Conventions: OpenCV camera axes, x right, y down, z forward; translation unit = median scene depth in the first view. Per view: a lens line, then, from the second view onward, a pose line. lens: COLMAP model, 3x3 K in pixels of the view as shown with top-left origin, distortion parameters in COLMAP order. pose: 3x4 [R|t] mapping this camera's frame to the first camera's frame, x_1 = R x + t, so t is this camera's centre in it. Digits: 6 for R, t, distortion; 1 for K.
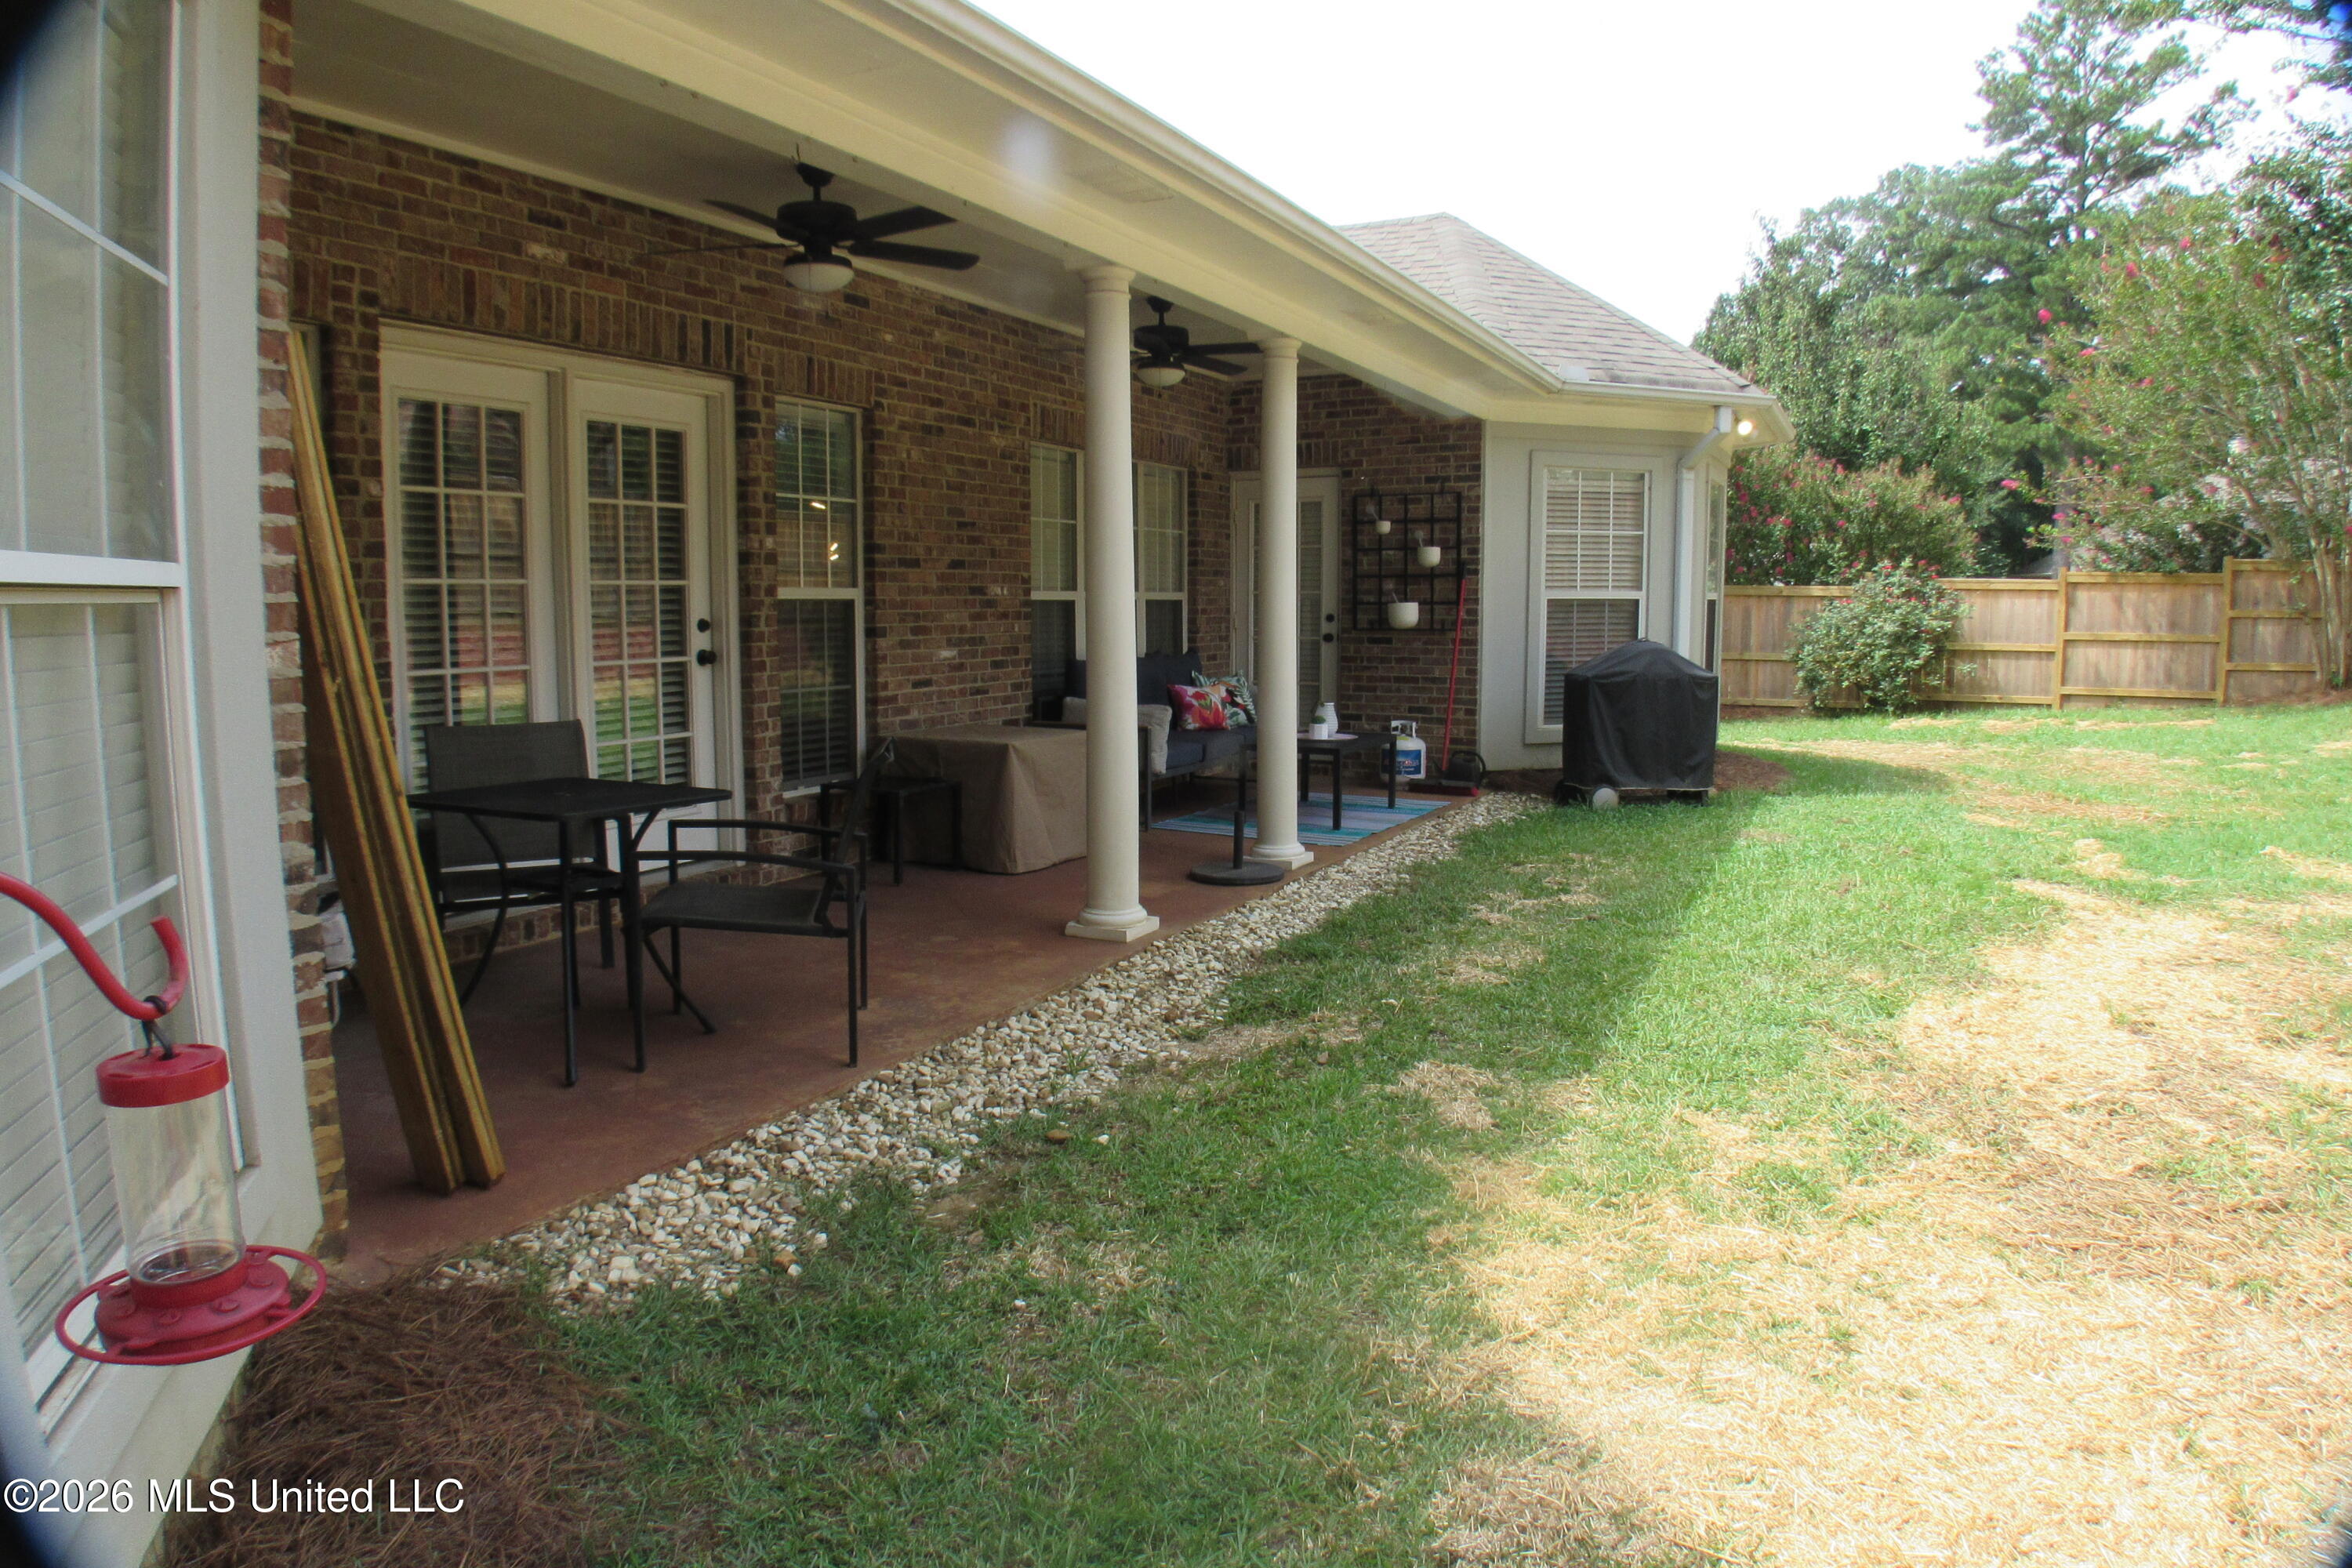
lens RADIAL K [[1456.8, 0, 1176.0], [0, 1456.8, 784.0], [0, 0, 1]] dist [-0.114915, 0.000790]
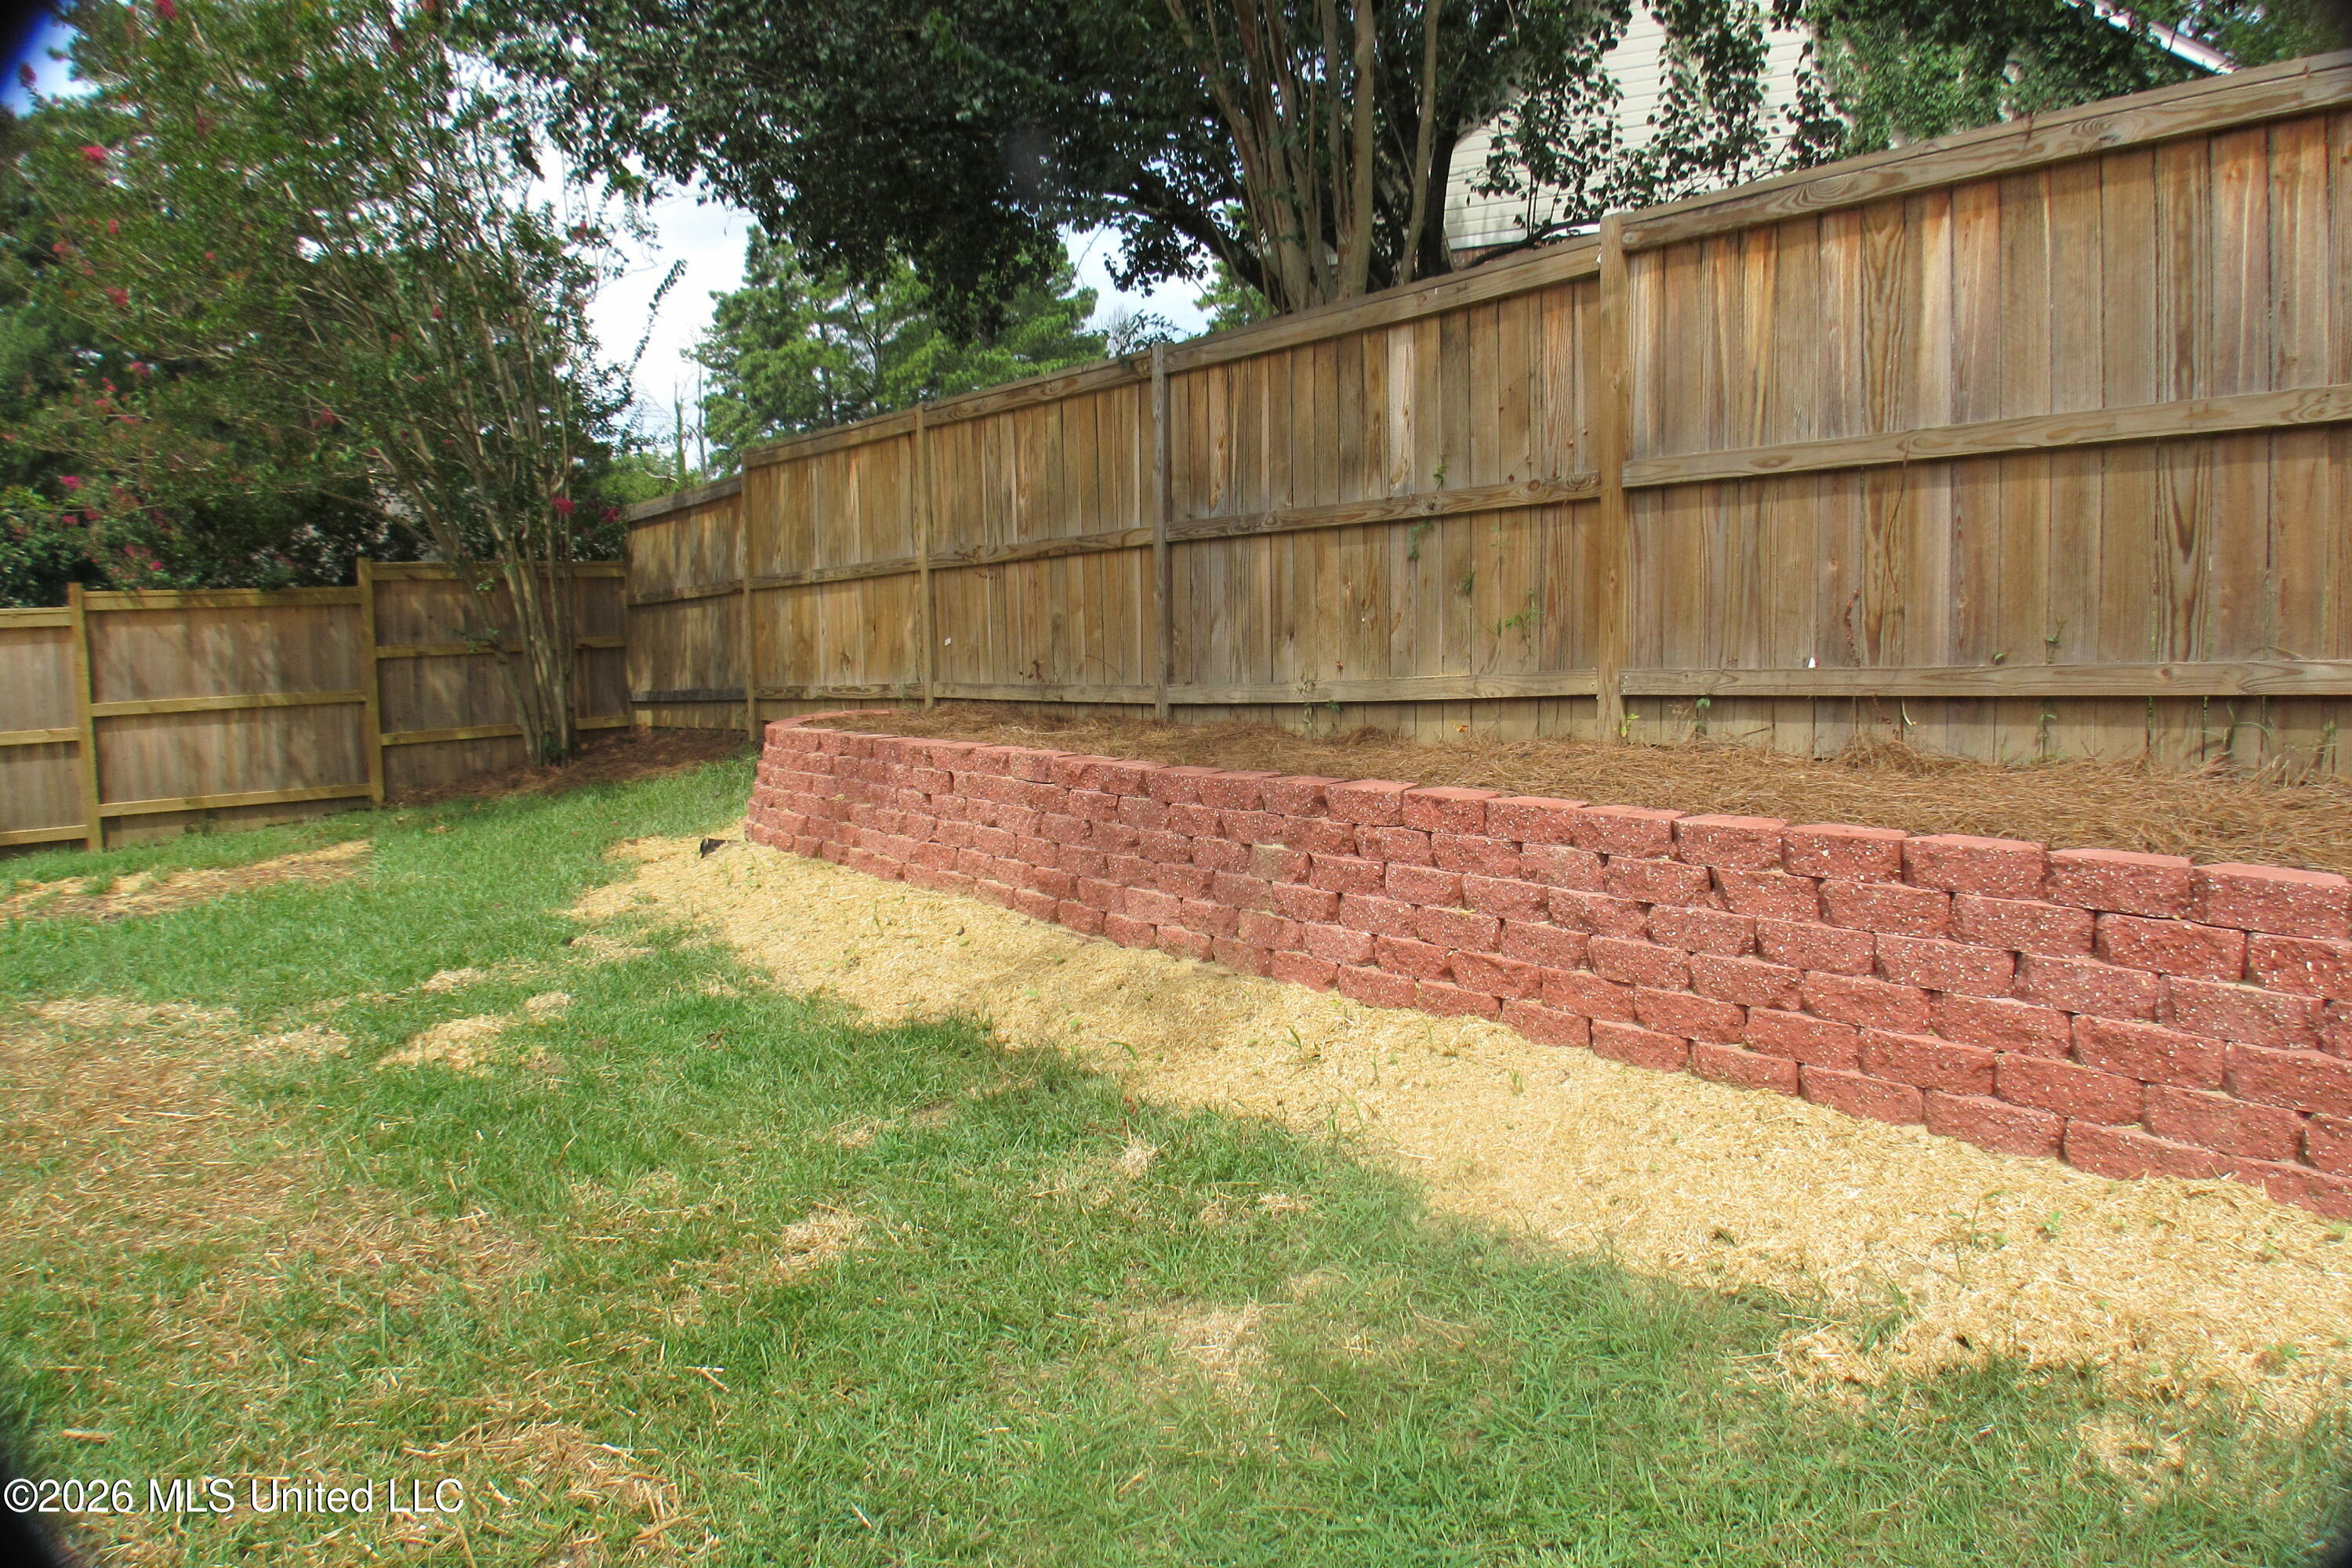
lens RADIAL K [[1468.6, 0, 1176.0], [0, 1468.6, 784.0], [0, 0, 1]] dist [-0.141912, 0.024184]
pose [[0.393246, -0.099060, 0.914081, 0.322781], [0.126295, 0.990575, 0.053016, -0.052872], [-0.910718, 0.094595, 0.402050, 0.405872]]
